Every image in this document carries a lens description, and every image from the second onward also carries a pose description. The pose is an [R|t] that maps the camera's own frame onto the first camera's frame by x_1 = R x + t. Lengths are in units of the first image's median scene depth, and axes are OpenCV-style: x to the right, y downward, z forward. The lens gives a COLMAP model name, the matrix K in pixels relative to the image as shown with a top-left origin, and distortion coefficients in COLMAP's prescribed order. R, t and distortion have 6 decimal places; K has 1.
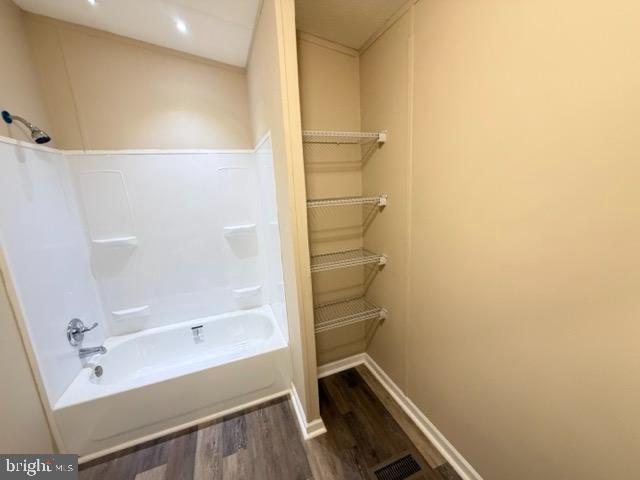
lens RADIAL K [[255.7, 0, 313.7], [0, 255.7, 242.2], [0, 0, 1]] dist [0.002248, -0.000029]
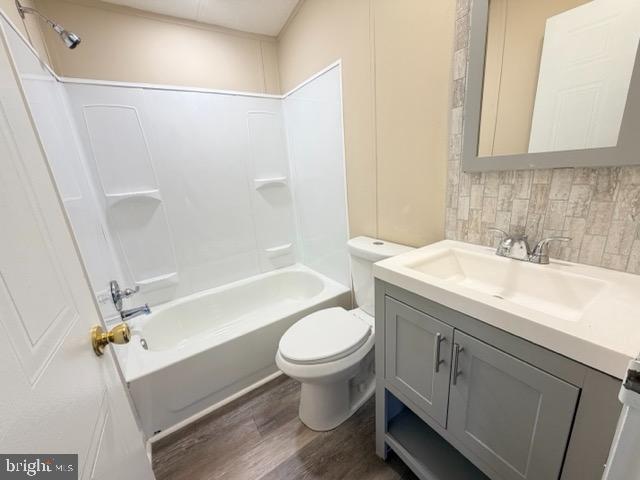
lens RADIAL K [[255.7, 0, 320.4], [0, 255.7, 236.8], [0, 0, 1]] dist [0.002248, -0.000029]
pose [[0.971289, -0.078760, 0.224485, -0.392558], [0.073065, 0.996762, 0.033578, 0.150511], [-0.226403, -0.016212, 0.973899, 0.052780]]
